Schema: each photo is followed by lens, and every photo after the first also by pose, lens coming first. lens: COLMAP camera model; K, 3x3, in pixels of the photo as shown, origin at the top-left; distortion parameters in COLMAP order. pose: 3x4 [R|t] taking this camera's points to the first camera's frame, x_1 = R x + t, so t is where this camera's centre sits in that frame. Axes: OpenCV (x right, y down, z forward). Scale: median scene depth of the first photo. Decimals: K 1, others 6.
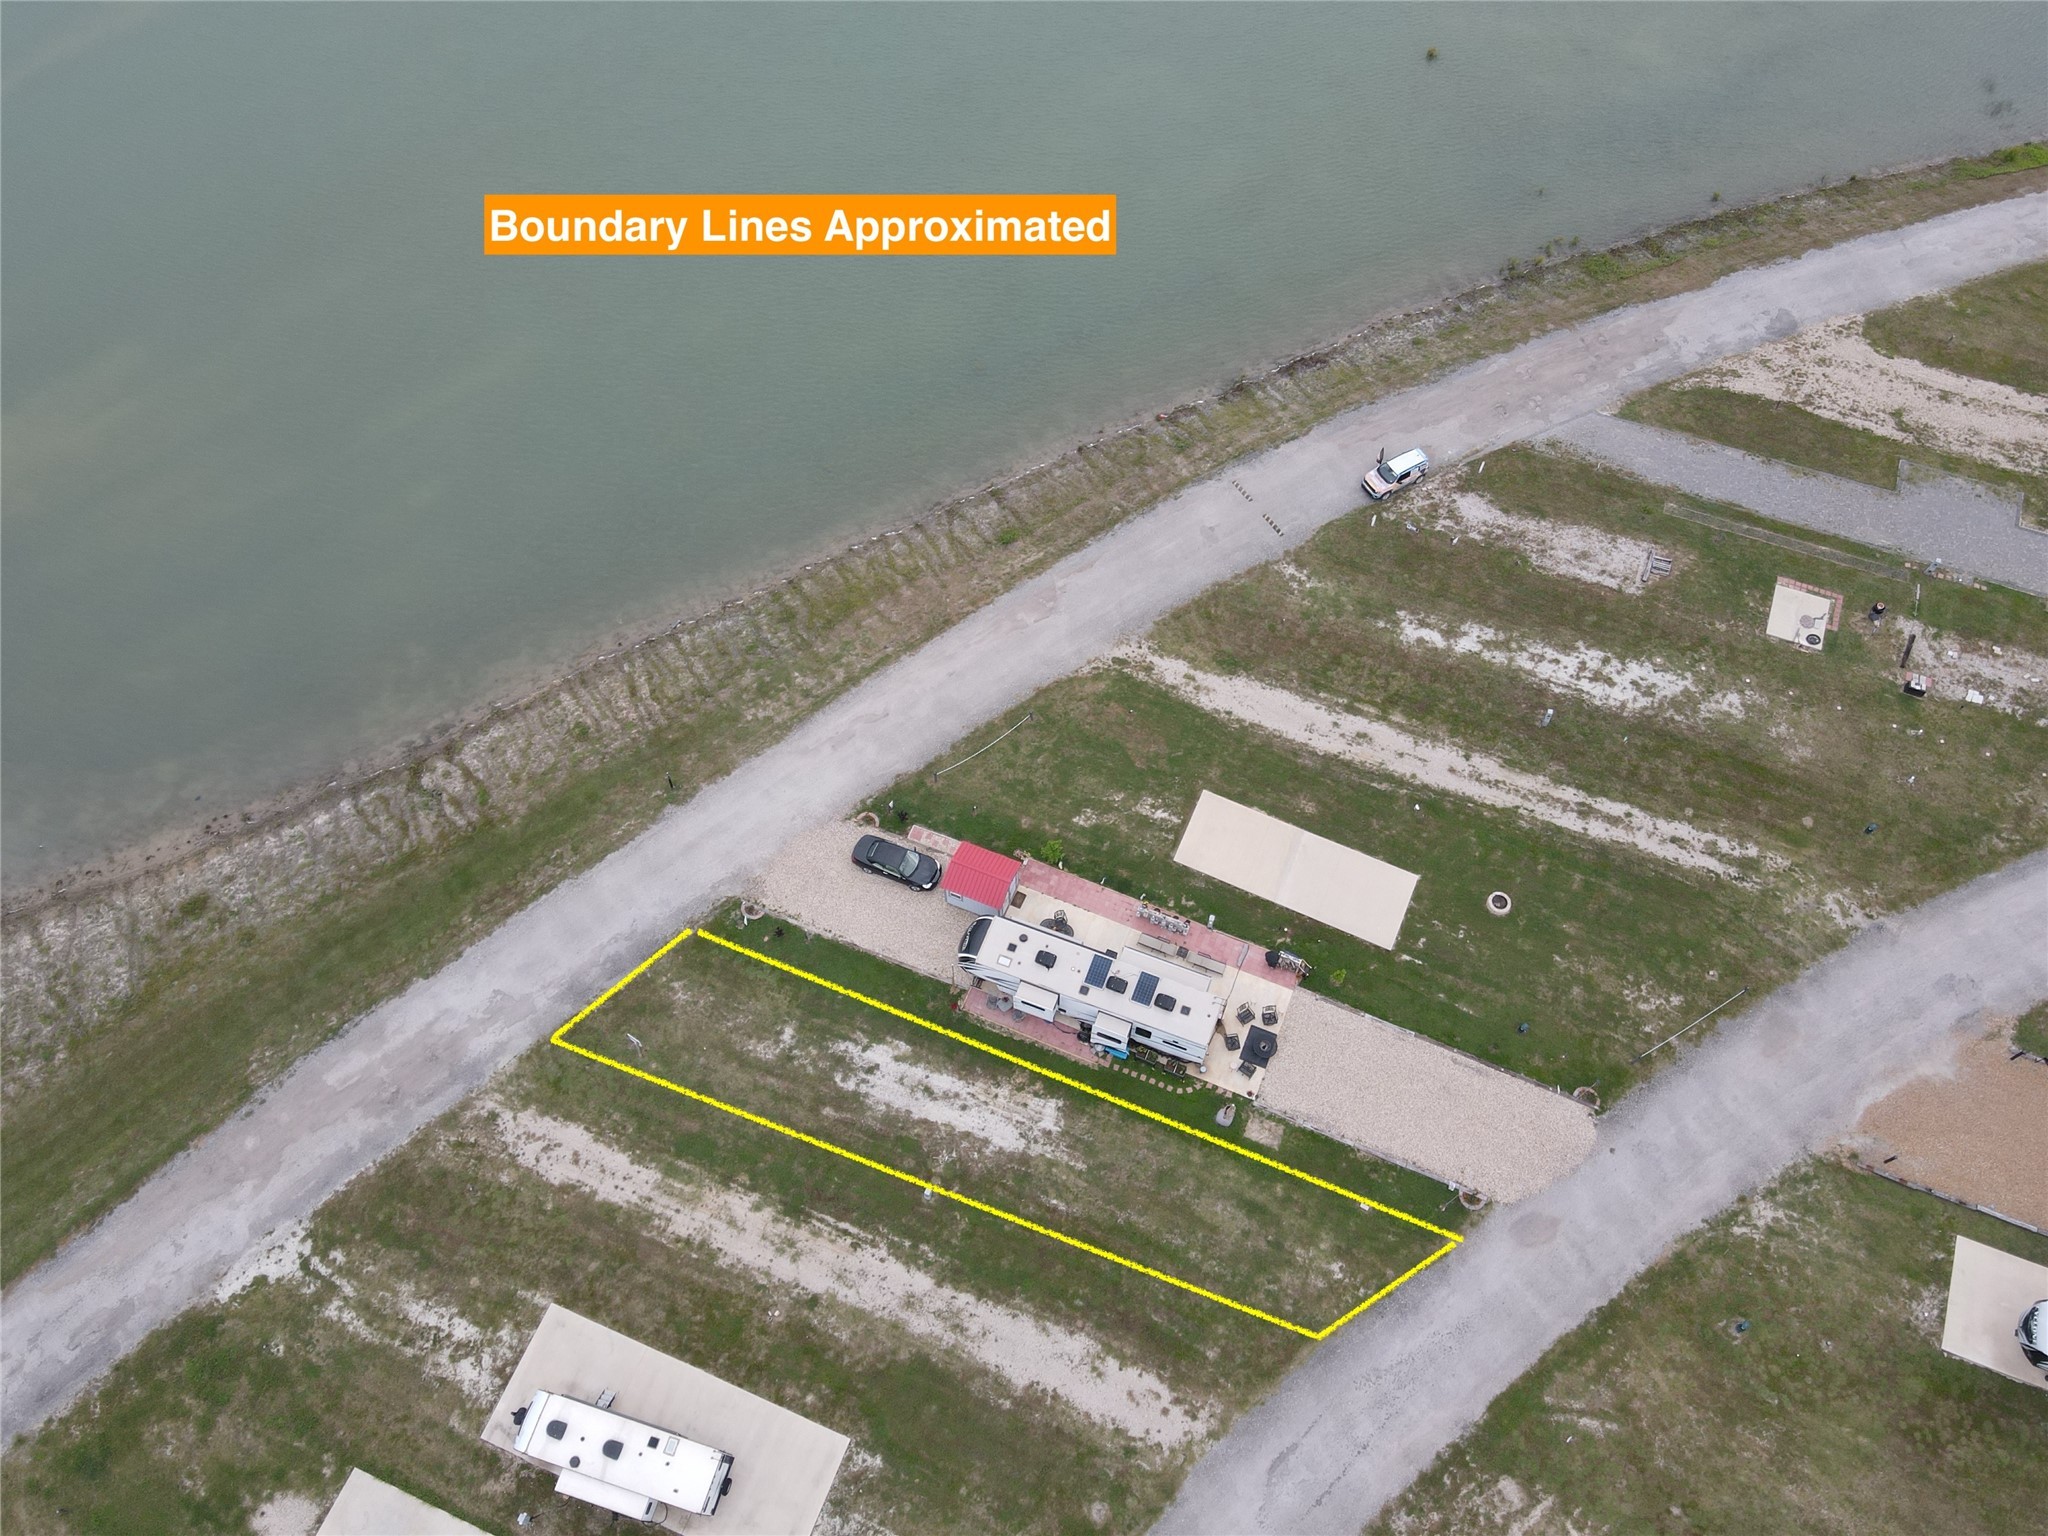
lens RADIAL K [[1450.5, 0, 1020.6], [0, 1450.5, 772.5], [0, 0, 1]] dist [-0.013548, 0.051075]
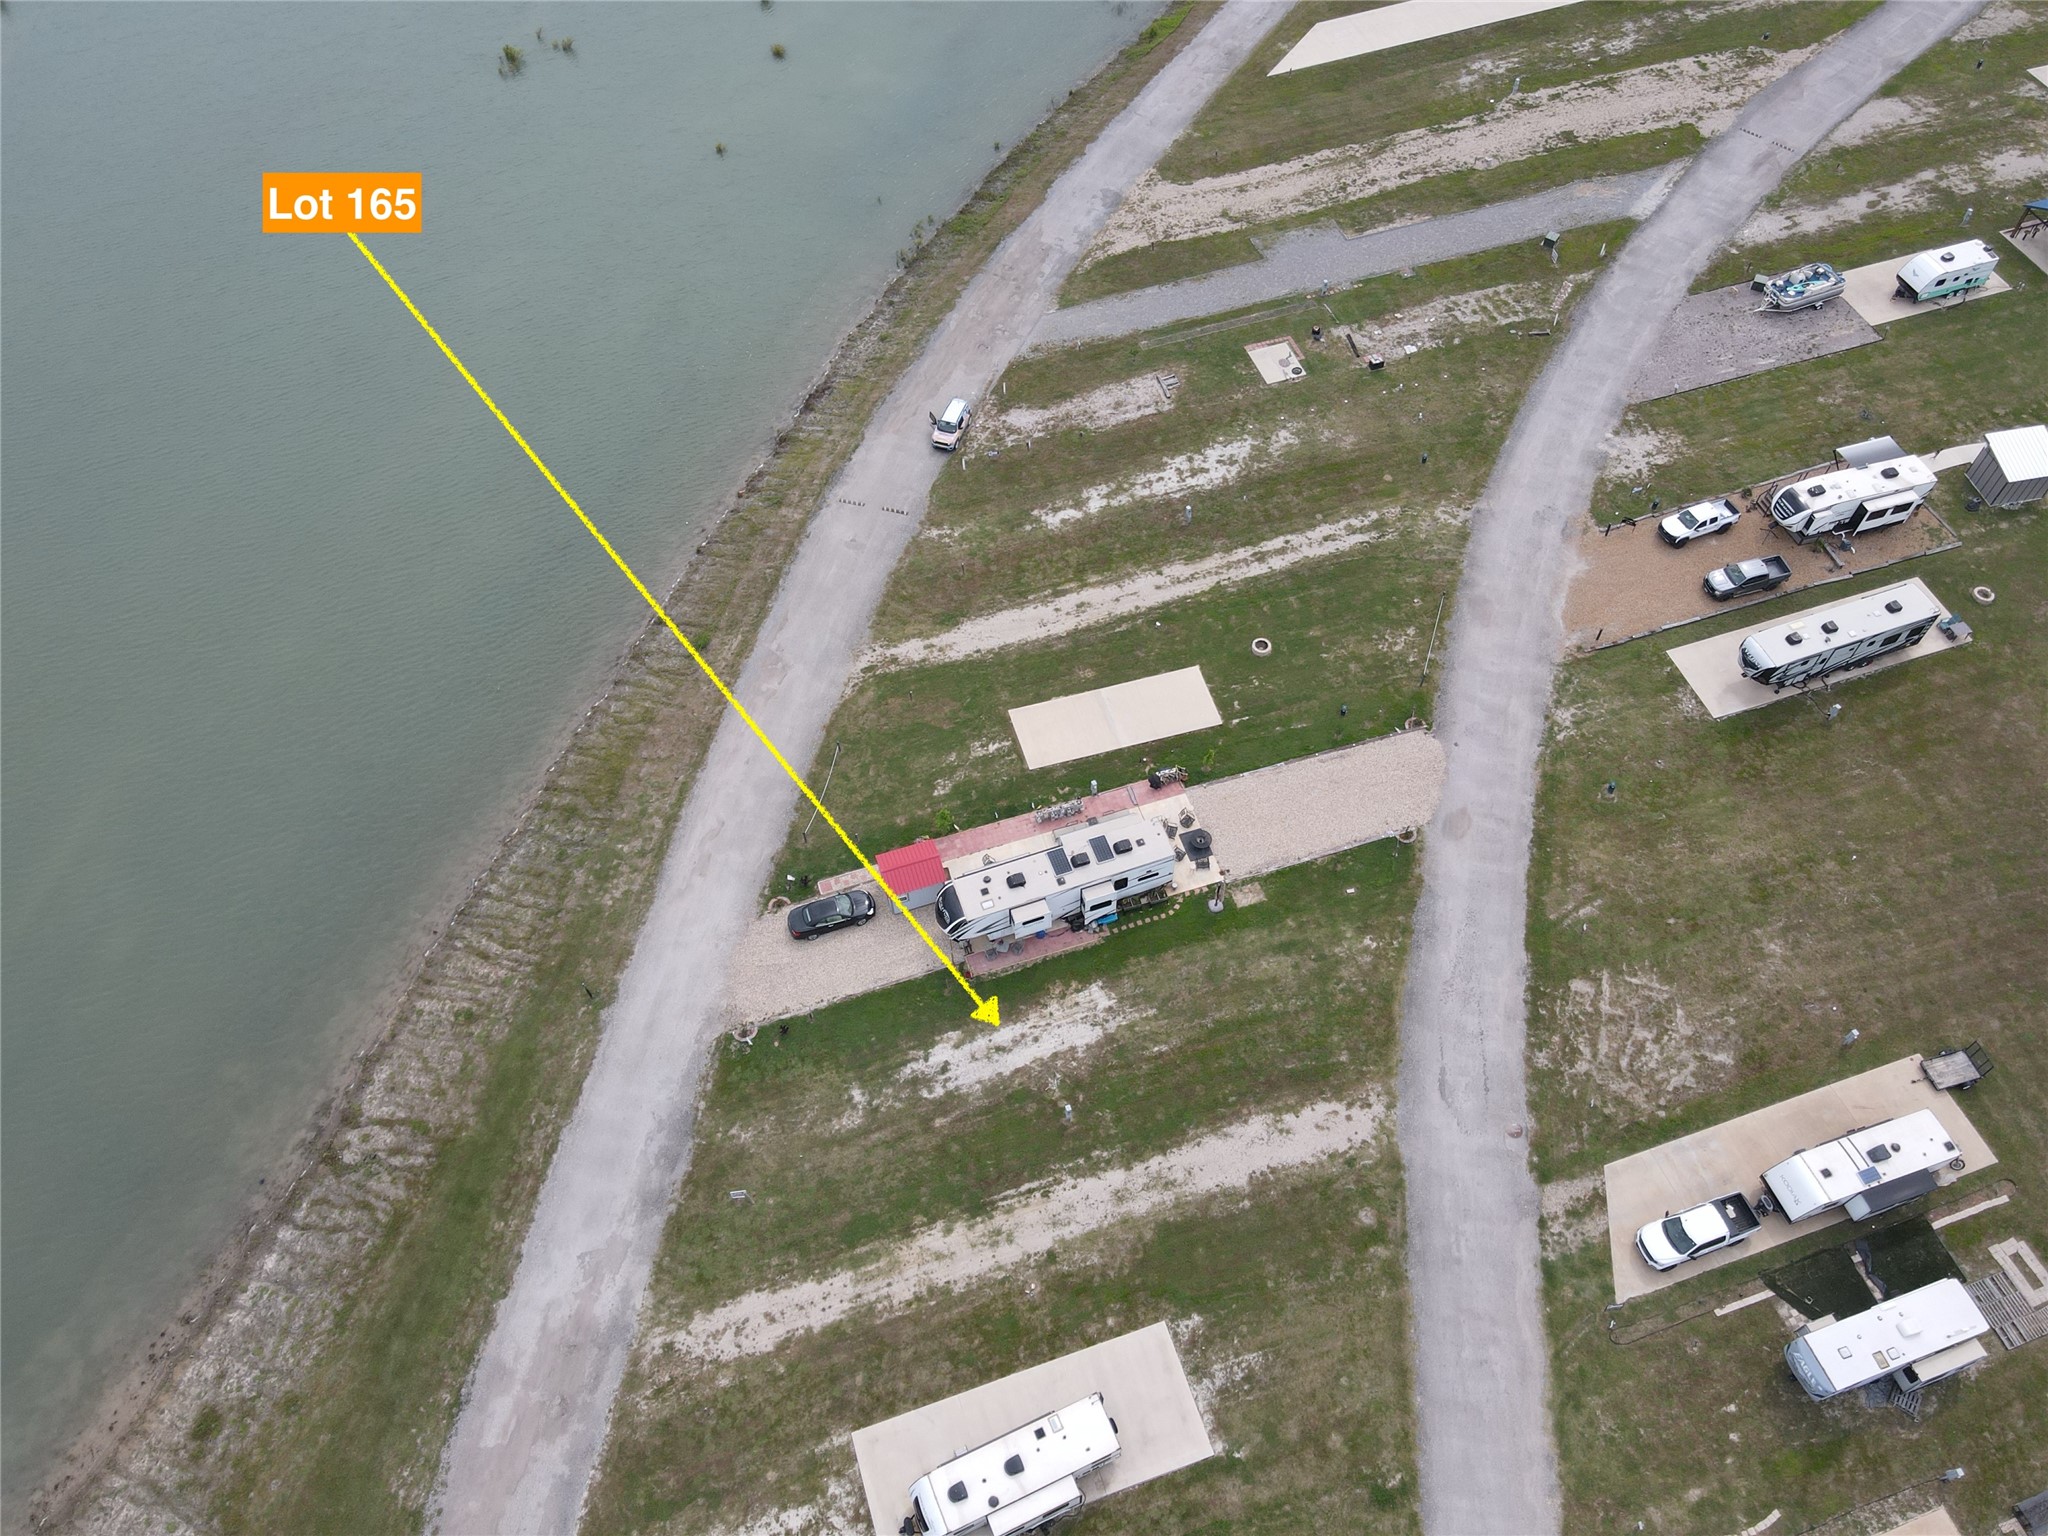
lens RADIAL K [[1470.8, 0, 1024.0], [0, 1470.8, 768.0], [0, 0, 1]] dist [-0.014593, 0.045275]
pose [[0.759814, -0.541742, 0.359442, -0.327289], [0.582991, 0.812440, -0.007878, 0.070816], [-0.287757, 0.215538, 0.933134, -0.056835]]
